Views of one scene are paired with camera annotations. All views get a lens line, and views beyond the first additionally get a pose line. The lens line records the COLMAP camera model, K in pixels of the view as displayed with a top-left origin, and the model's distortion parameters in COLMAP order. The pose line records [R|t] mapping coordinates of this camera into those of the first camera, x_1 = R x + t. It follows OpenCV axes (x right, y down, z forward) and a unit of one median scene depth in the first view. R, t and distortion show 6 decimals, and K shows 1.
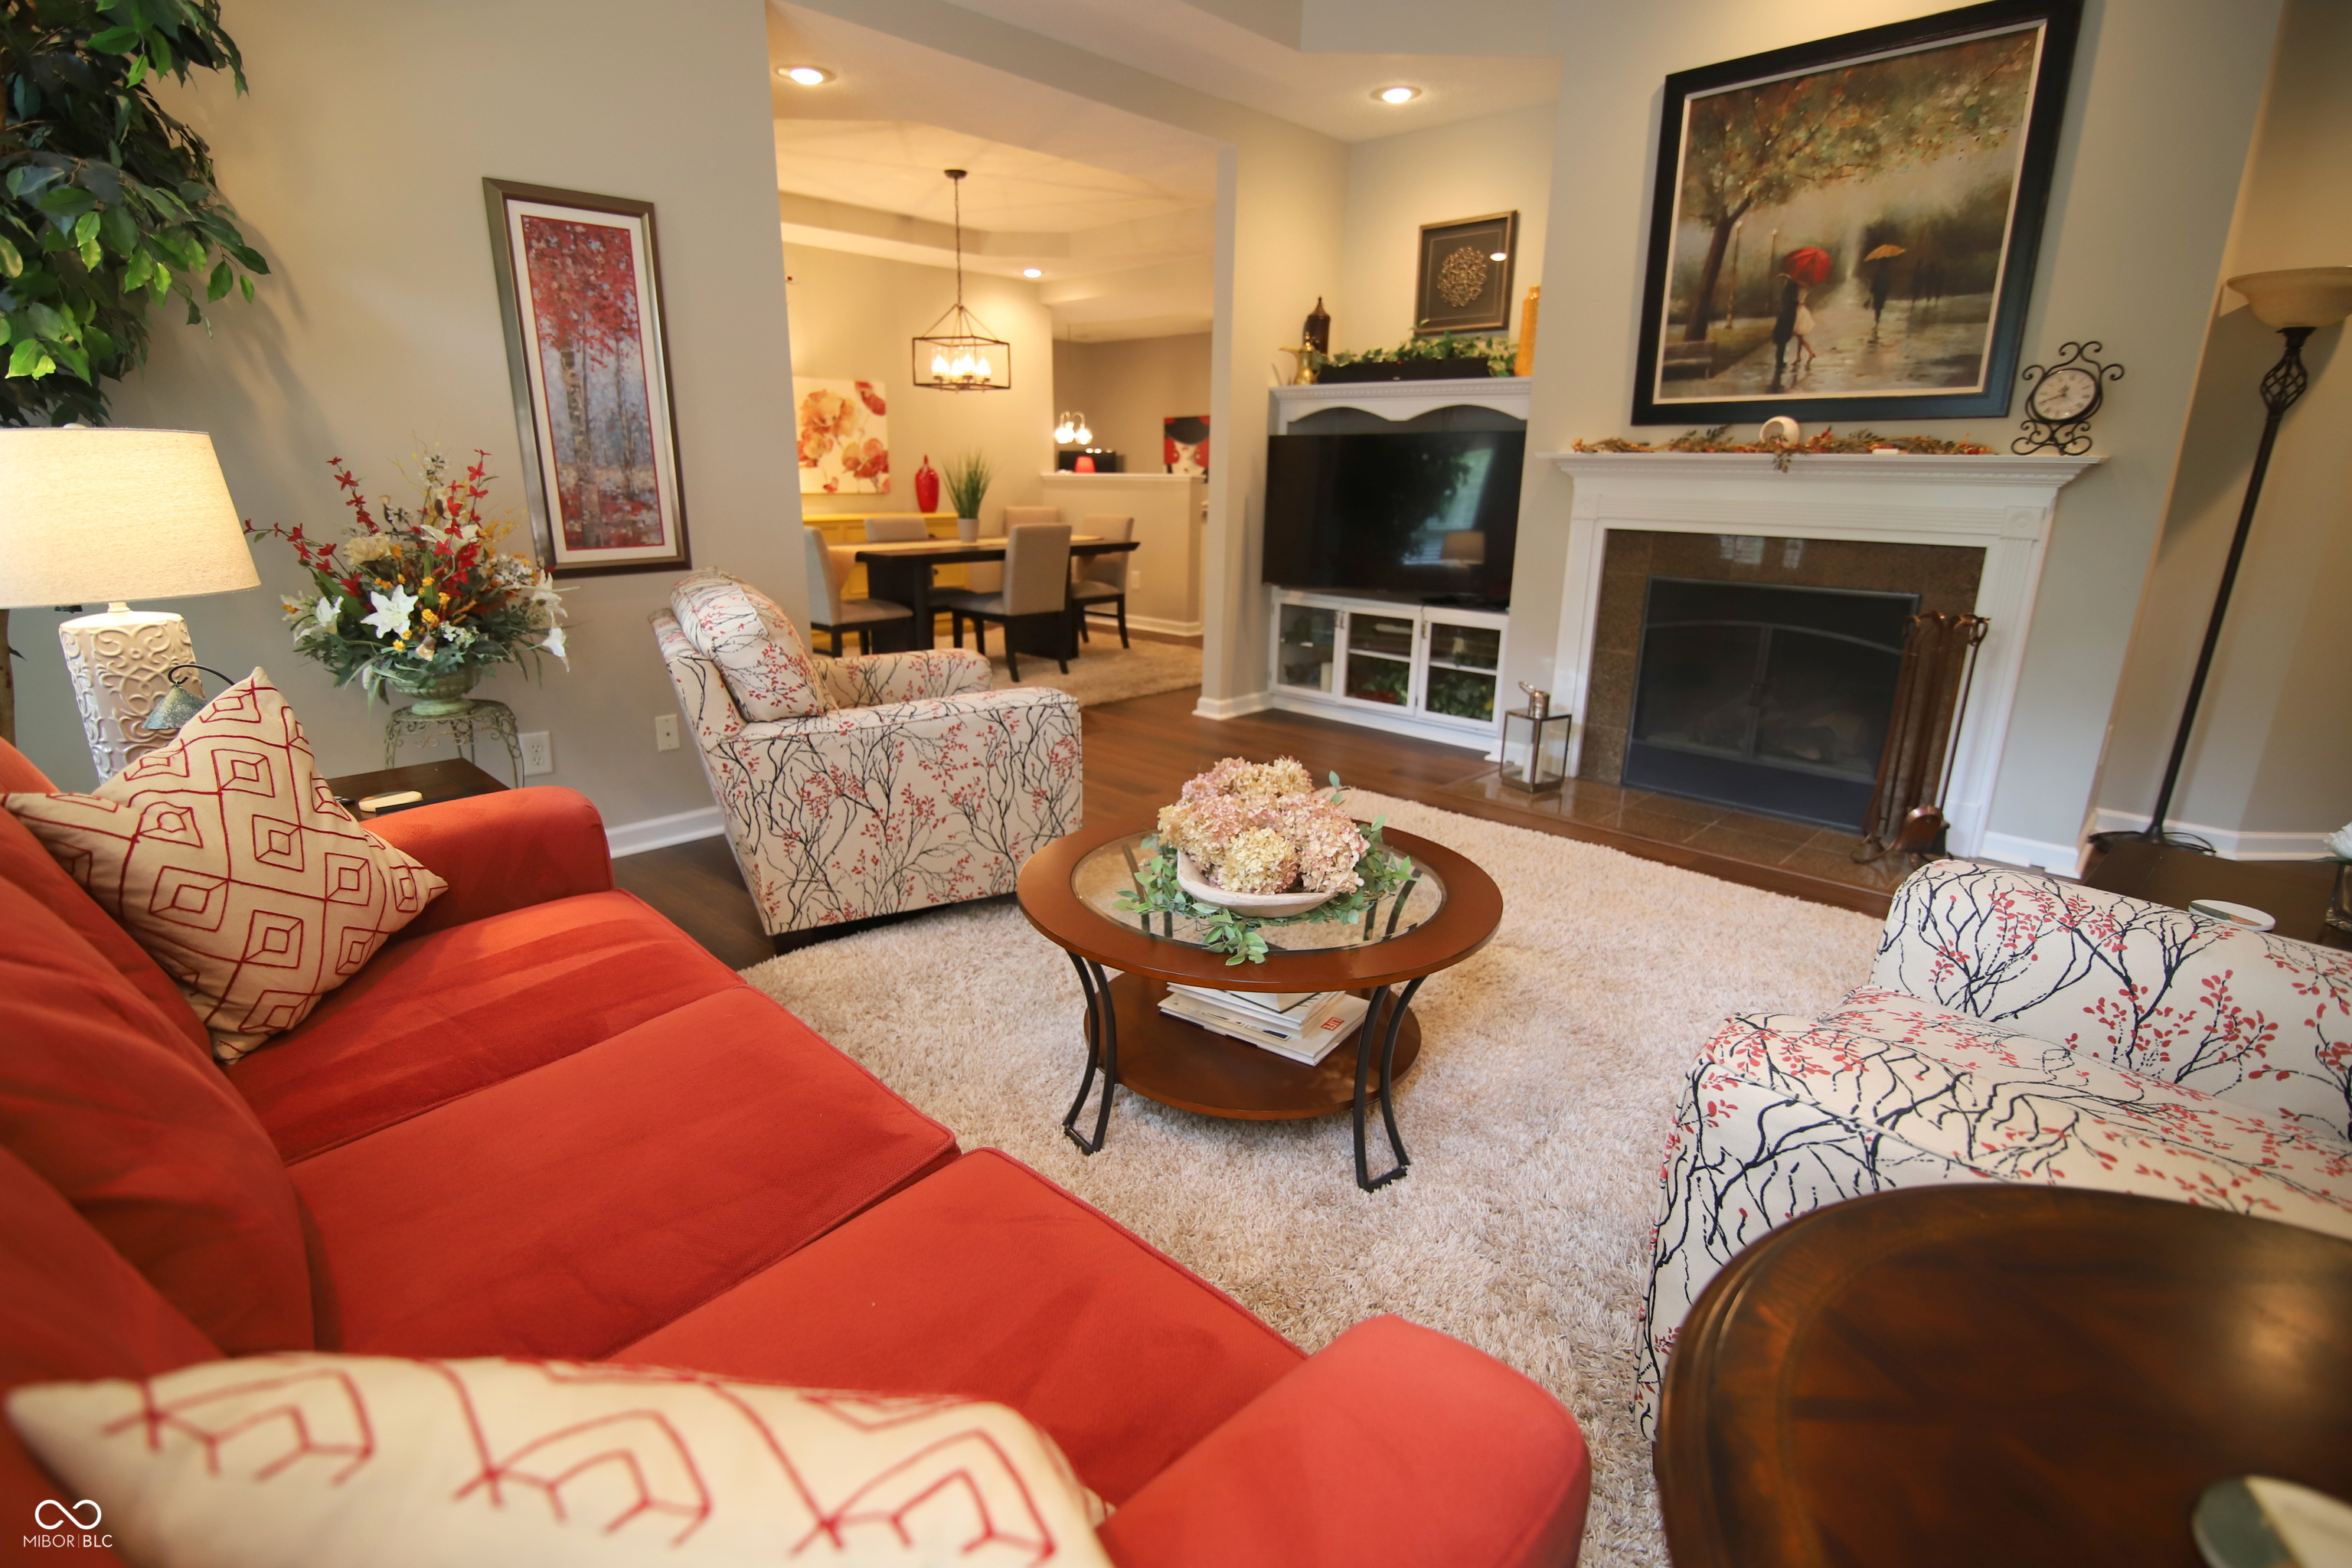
lens RADIAL K [[1113.8, 0, 1173.1], [0, 1113.8, 785.5], [0, 0, 1]] dist [-0.018455, 0.001160]
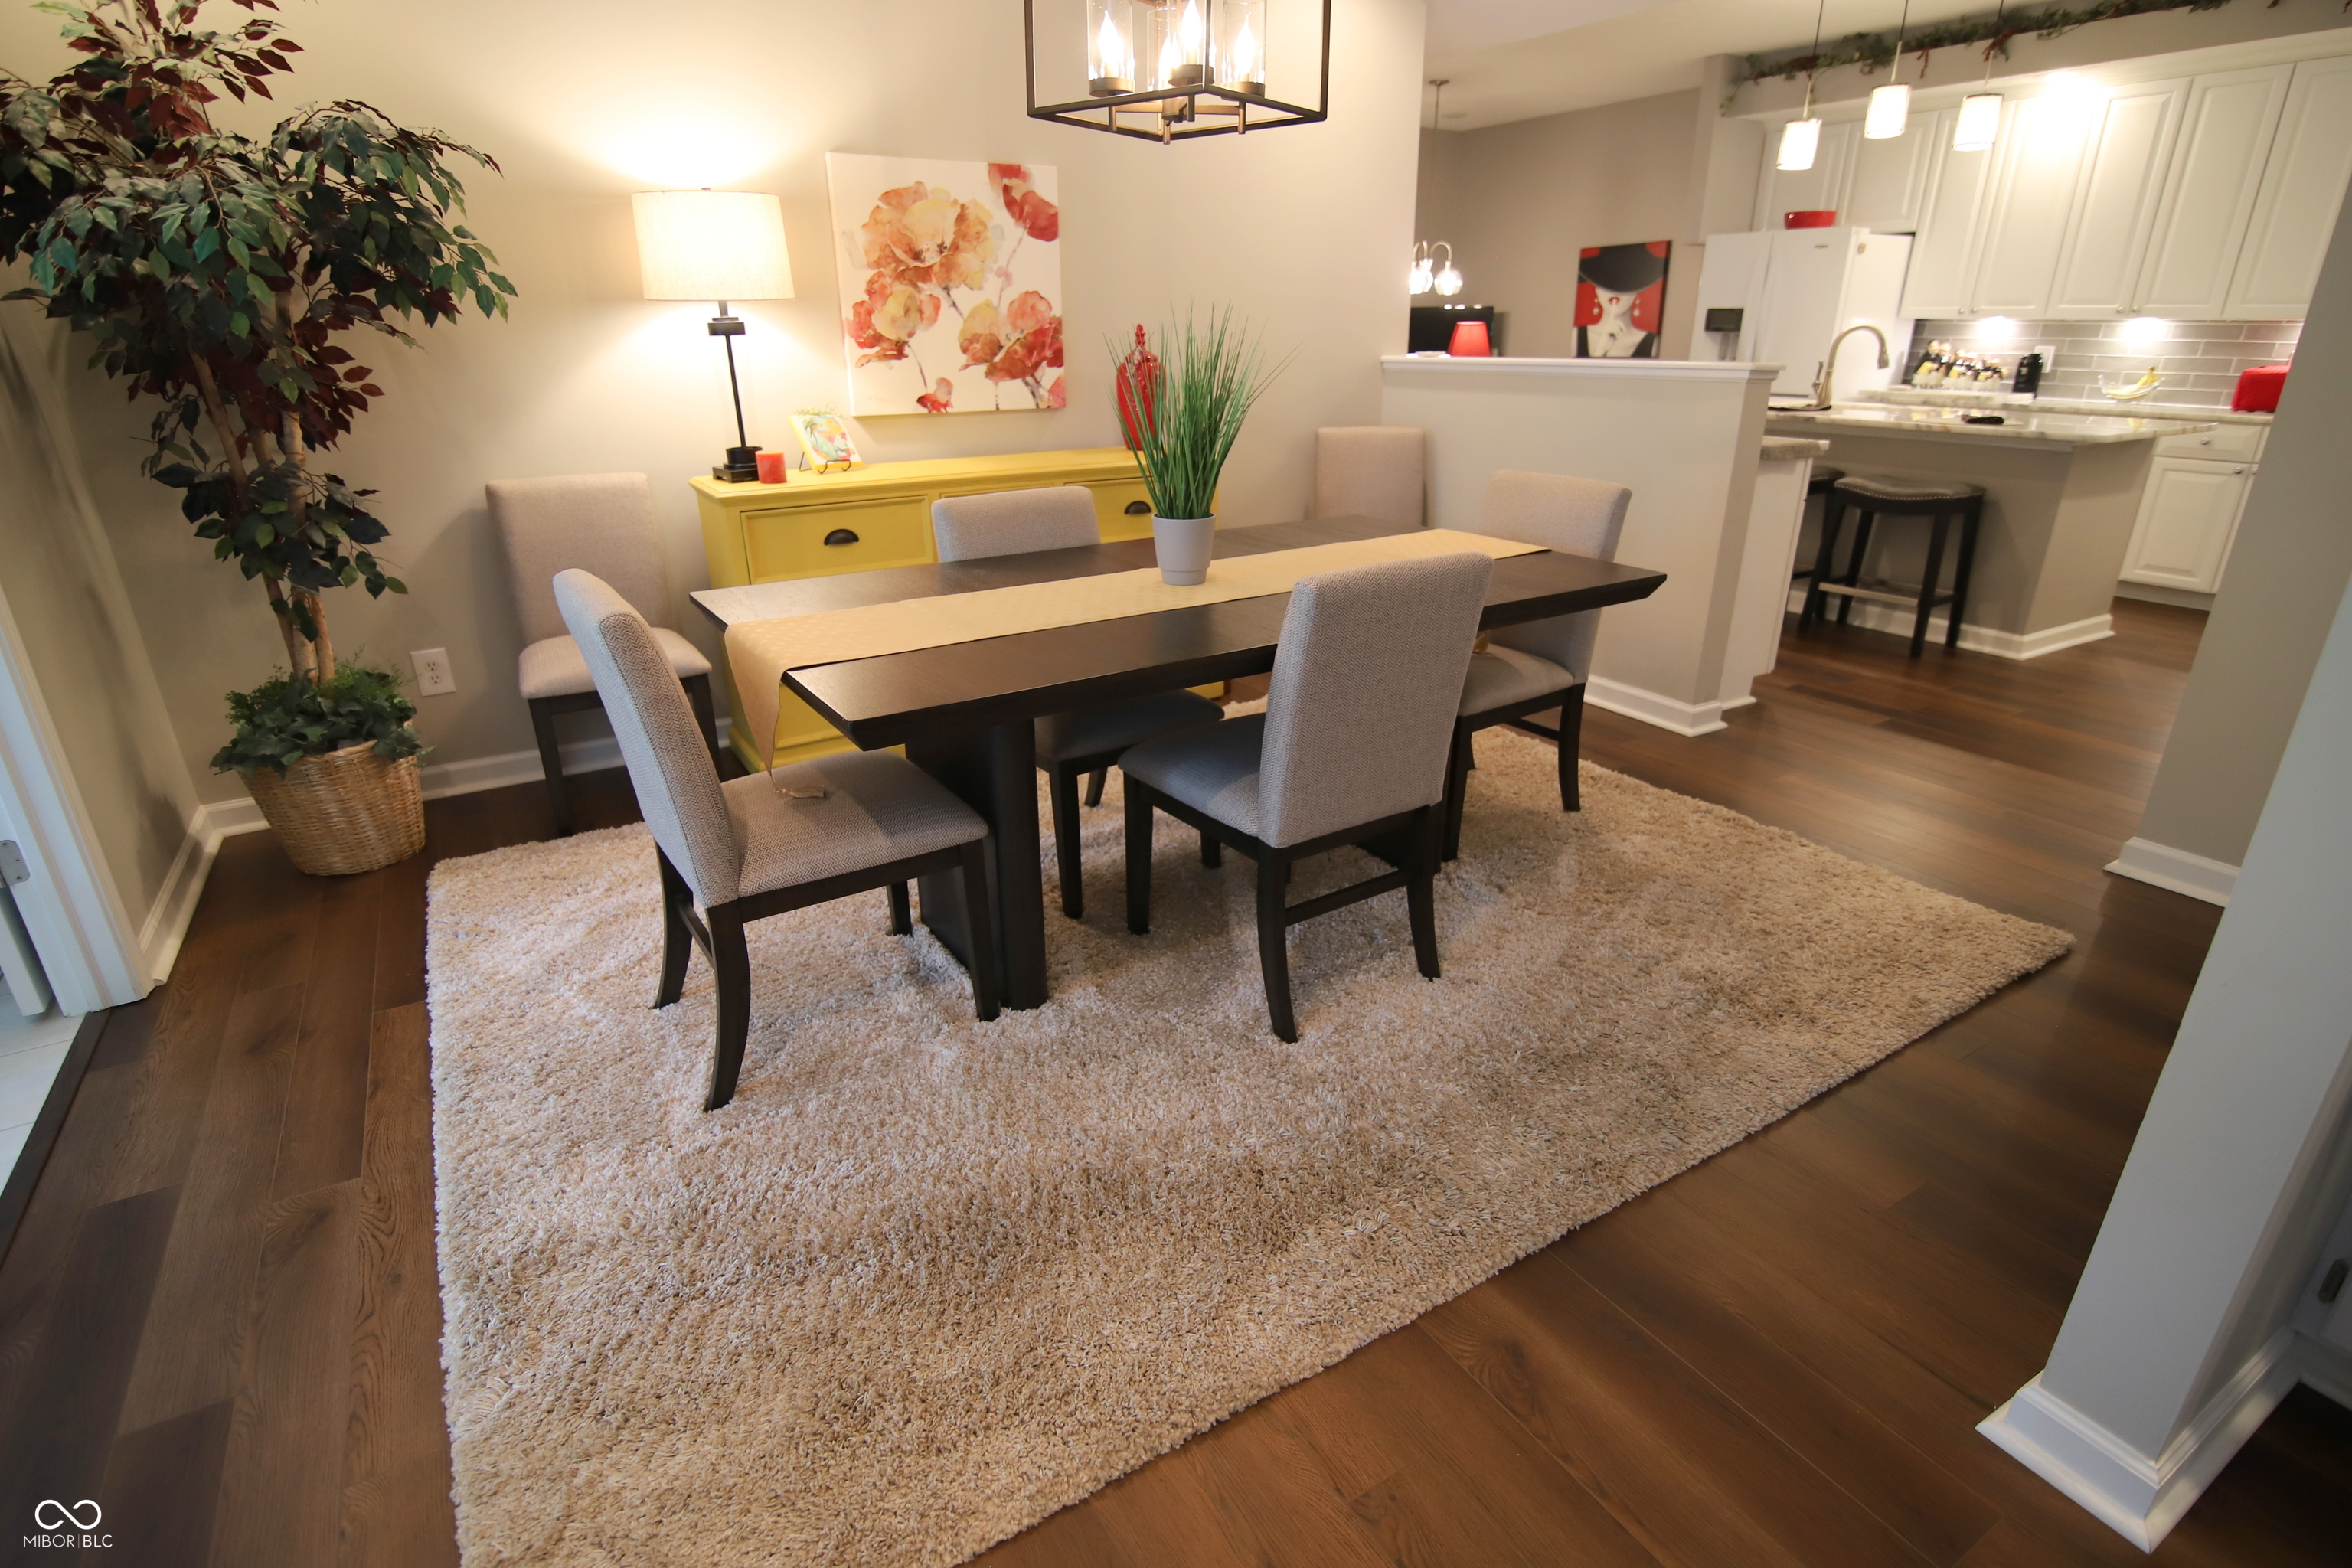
lens RADIAL K [[1113.8, 0, 1166.8], [0, 1113.8, 764.3], [0, 0, 1]] dist [-0.018455, 0.001160]
pose [[0.962558, 0.080227, -0.258934, -0.078298], [-0.054569, 0.992994, 0.104810, -0.169037], [0.265528, -0.086756, 0.960192, 0.555555]]
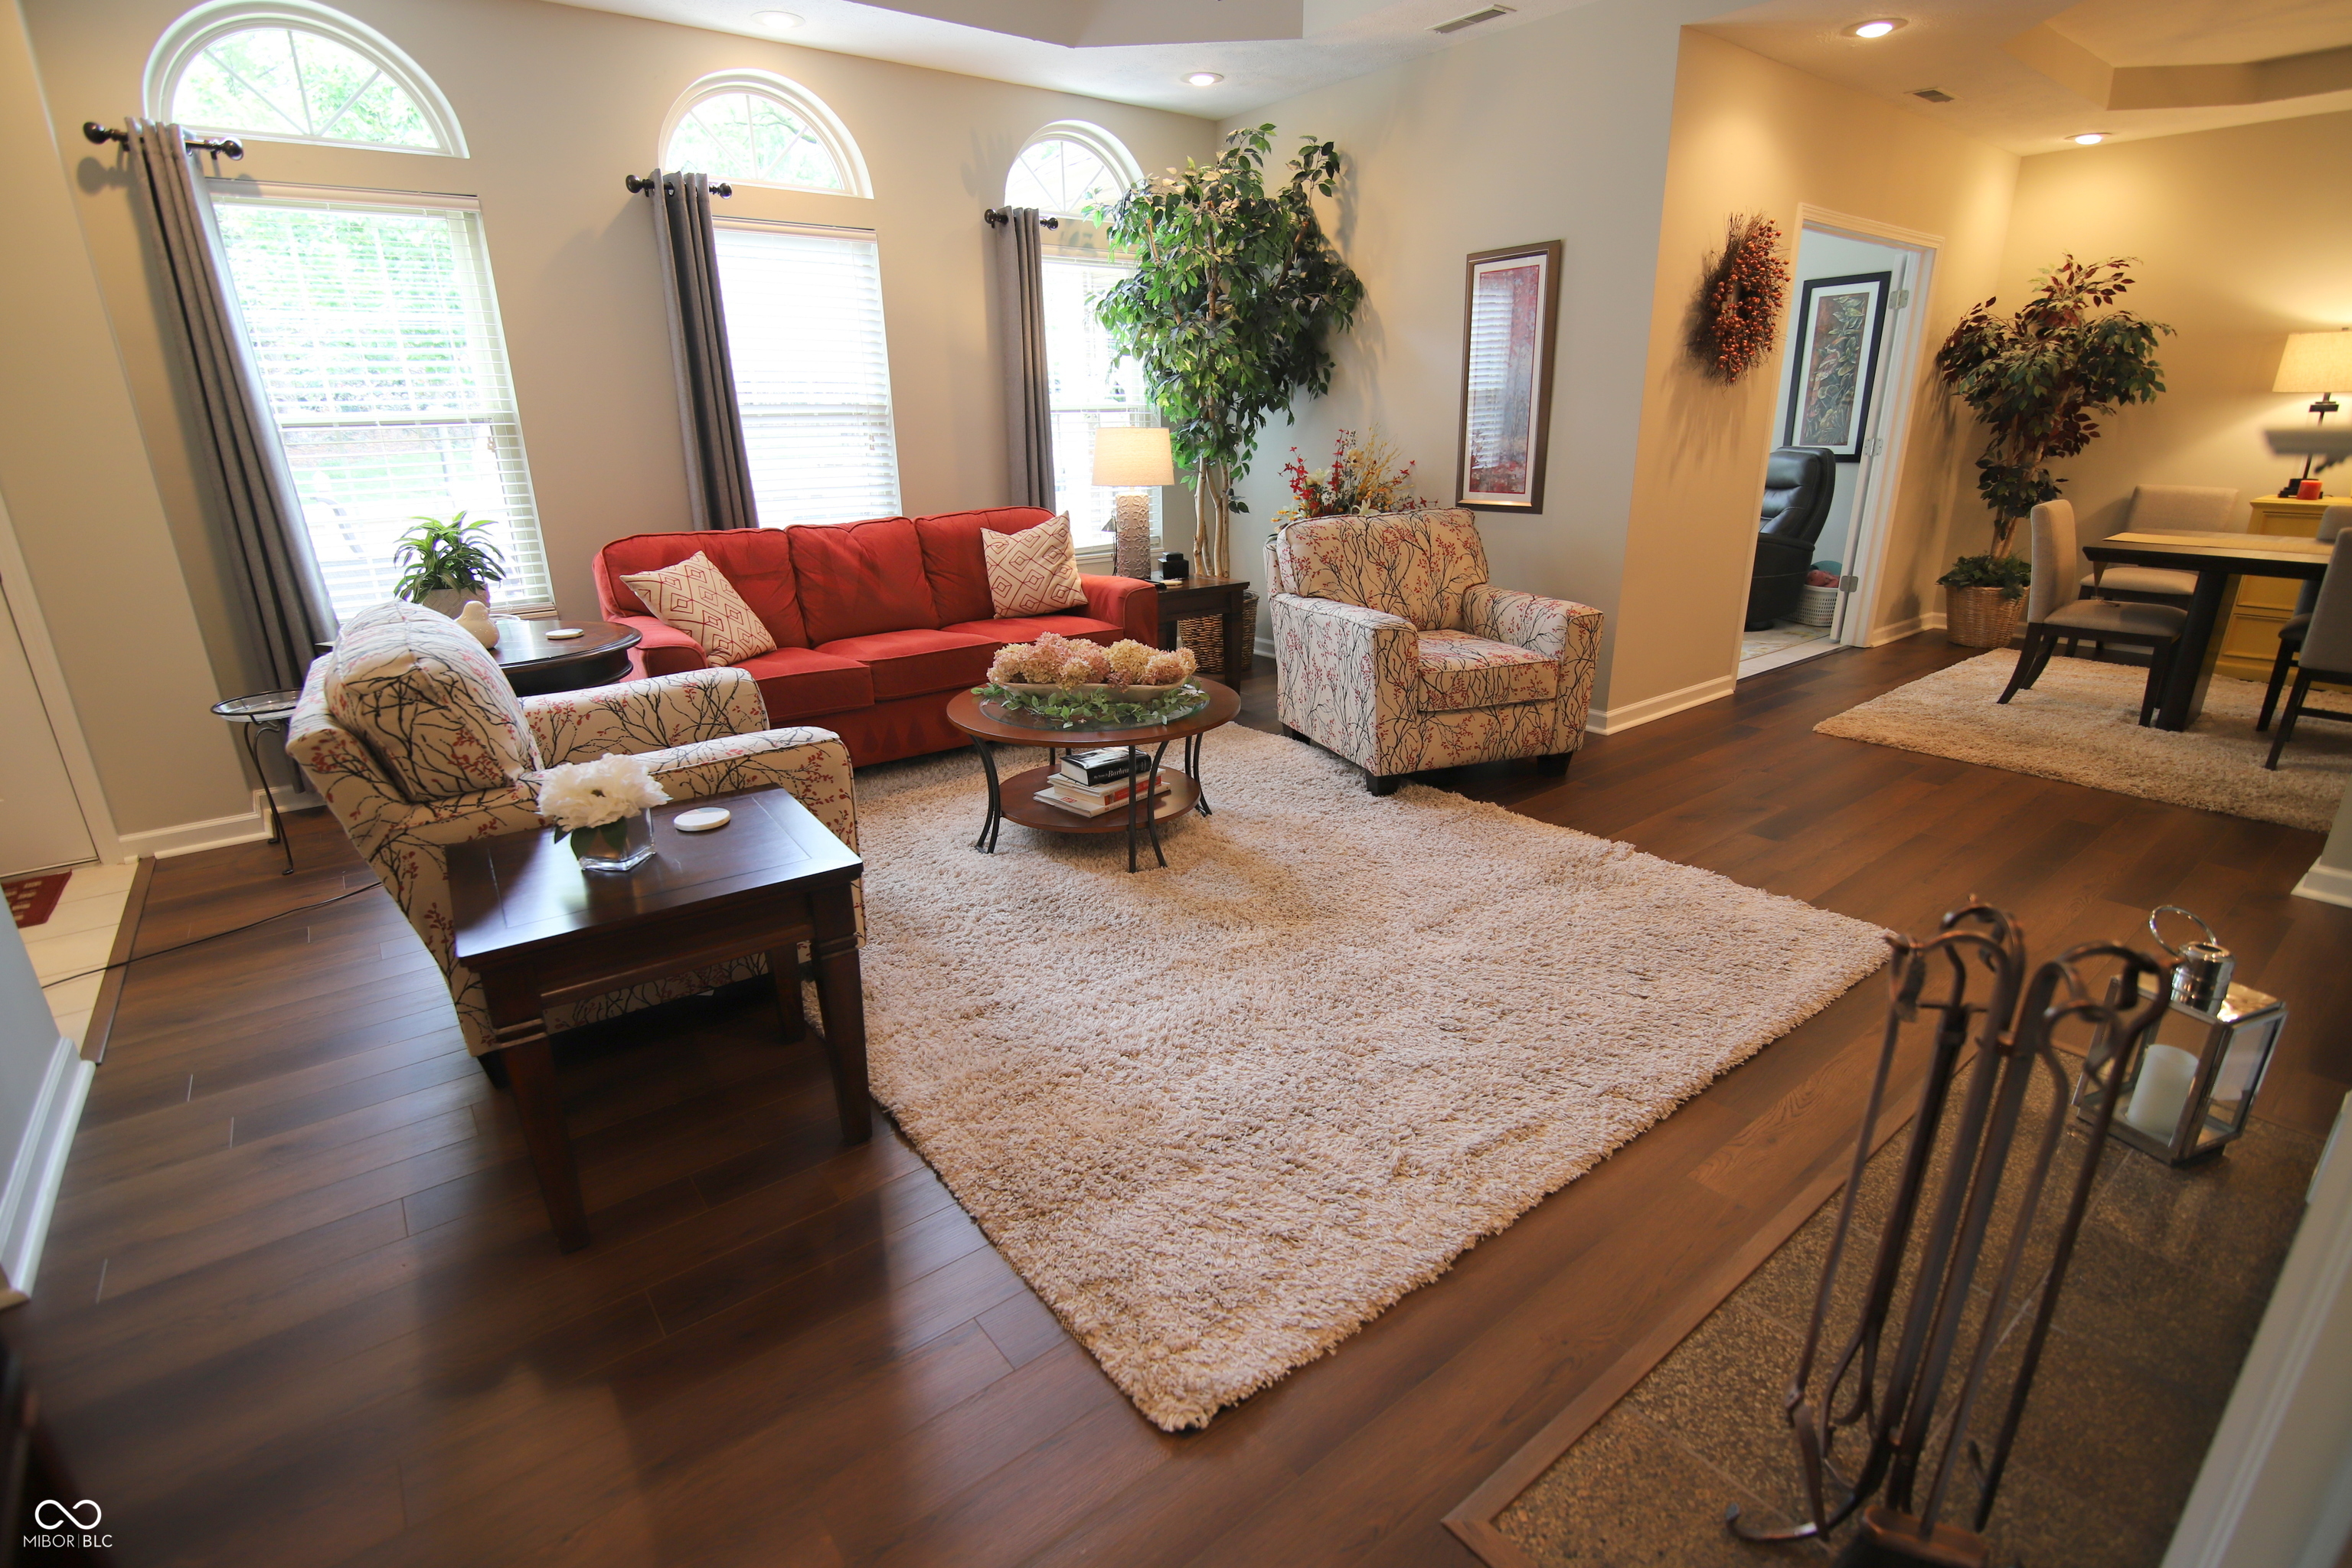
lens RADIAL K [[1113.8, 0, 1157.1], [0, 1113.8, 785.9], [0, 0, 1]] dist [-0.018455, 0.001160]
pose [[-0.167088, 0.303941, -0.937924, 0.460997], [-0.257587, 0.904800, 0.339095, -0.109510], [0.951699, 0.298256, -0.072890, 0.354963]]
